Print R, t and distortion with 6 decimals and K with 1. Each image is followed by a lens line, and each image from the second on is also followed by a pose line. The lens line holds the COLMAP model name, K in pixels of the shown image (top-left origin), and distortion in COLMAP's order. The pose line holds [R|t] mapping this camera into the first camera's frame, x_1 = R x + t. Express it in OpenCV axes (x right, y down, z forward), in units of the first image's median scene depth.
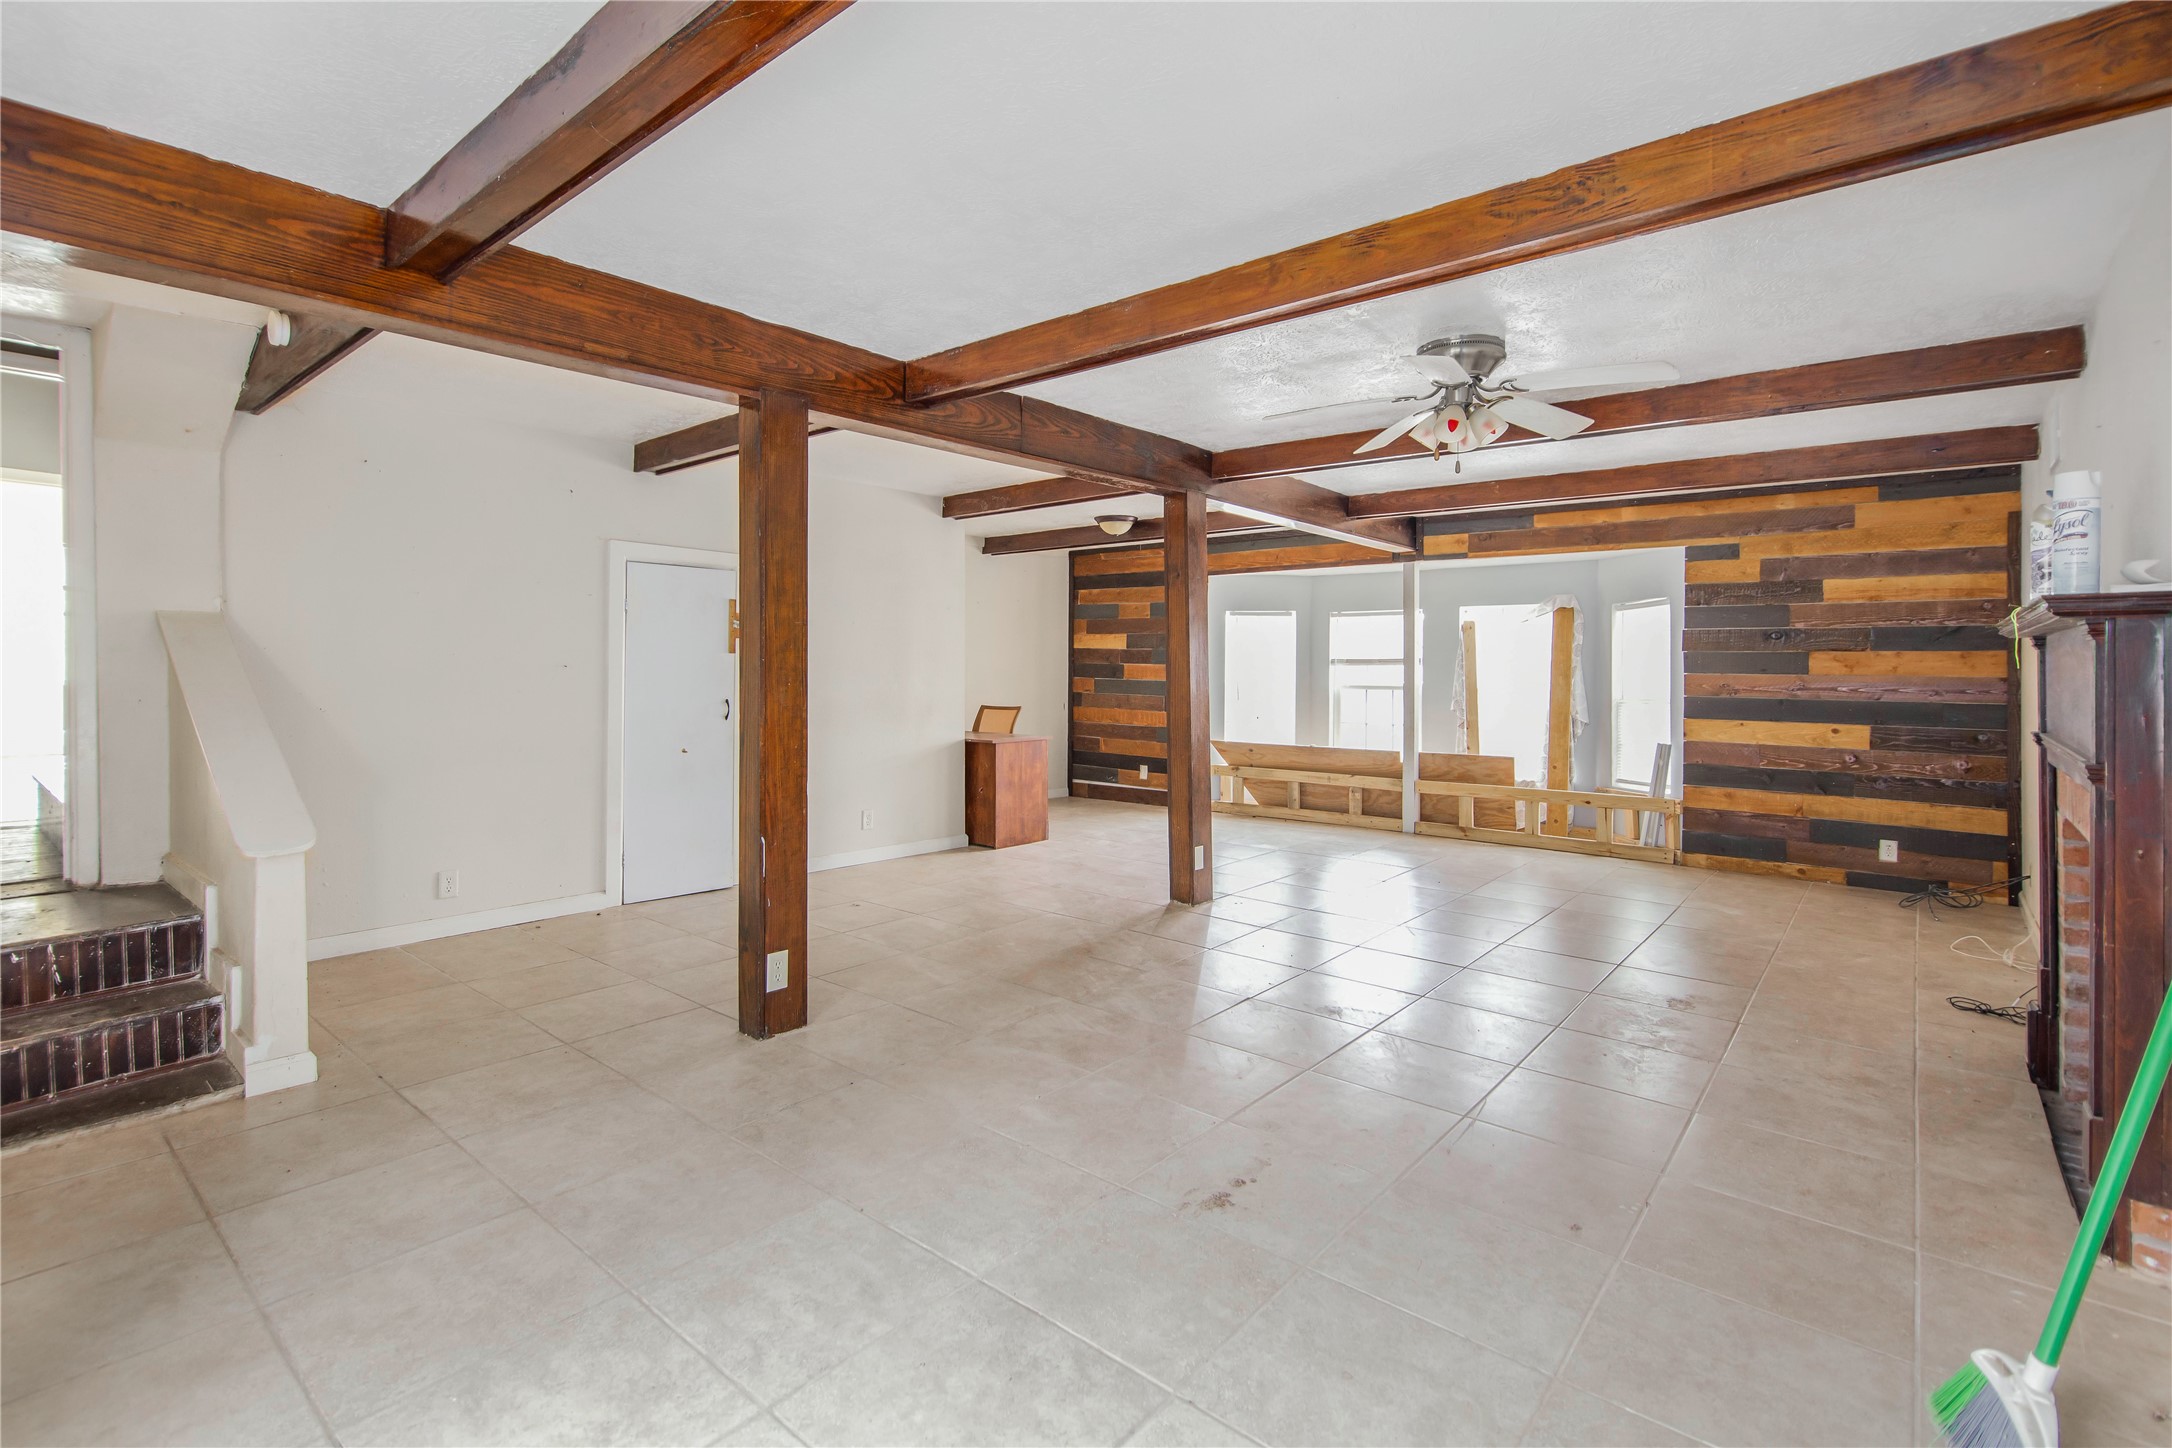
lens RADIAL K [[985.2, 0, 1080.2], [0, 985.2, 659.4], [0, 0, 1]] dist [0.017391, -0.003284]
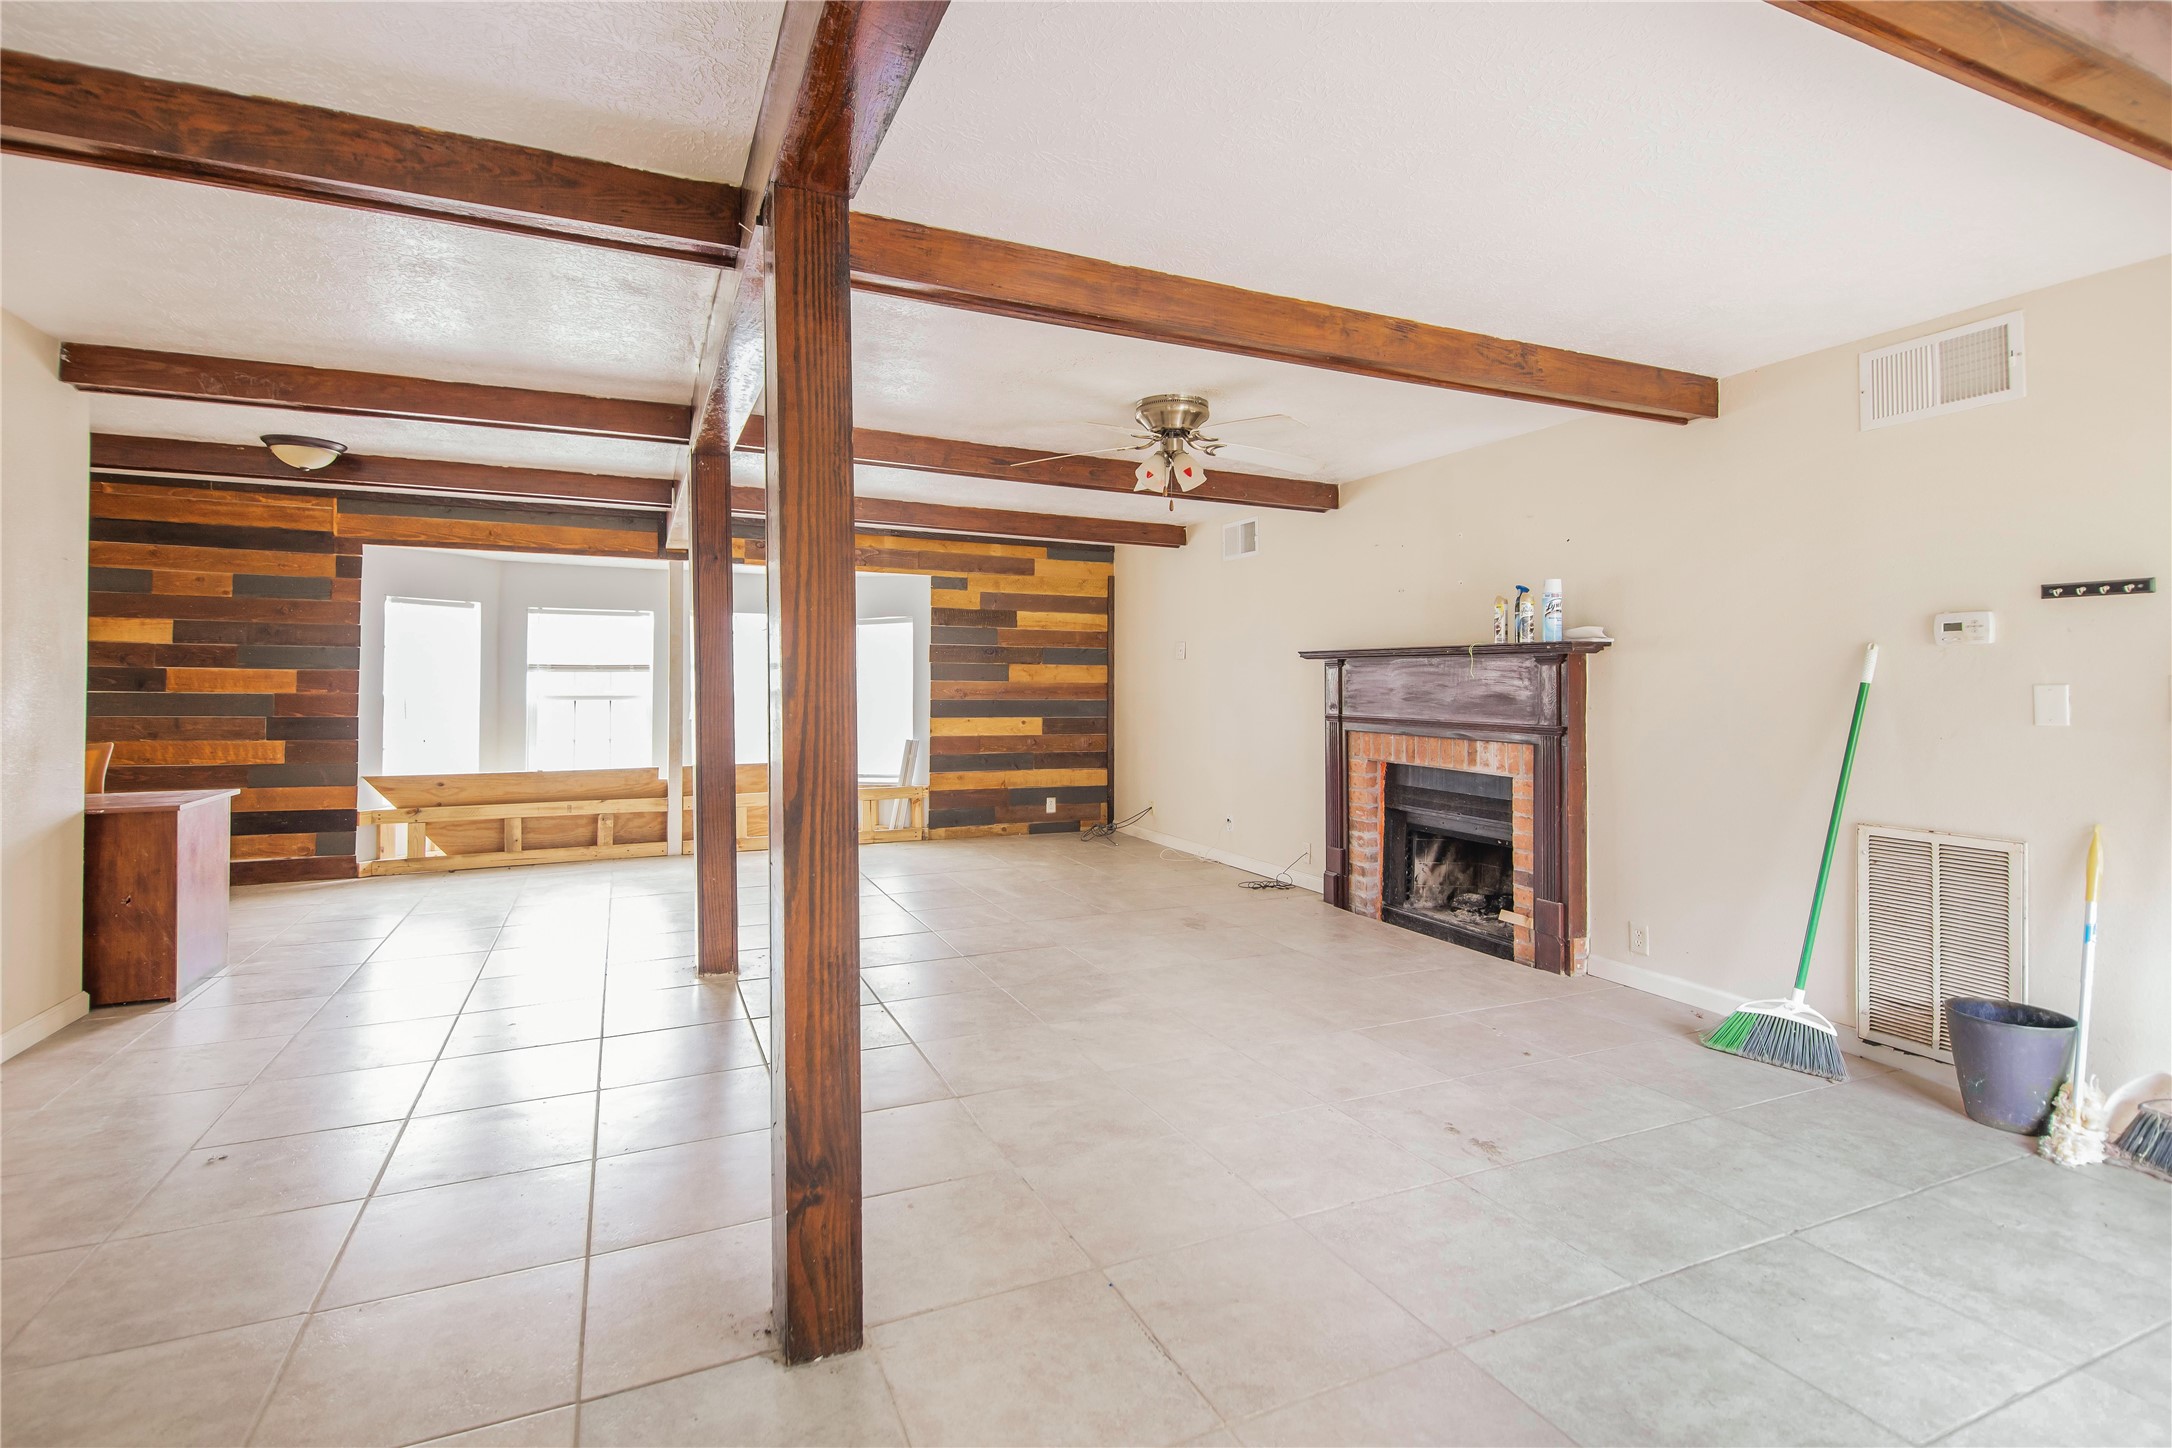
lens RADIAL K [[985.2, 0, 1040.7], [0, 985.2, 676.6], [0, 0, 1]] dist [0.017391, -0.003284]
pose [[0.448942, -0.000508, 0.893561, -0.406456], [-0.011343, 0.999916, 0.006267, 0.000063], [-0.893489, -0.012949, 0.448899, 0.344355]]
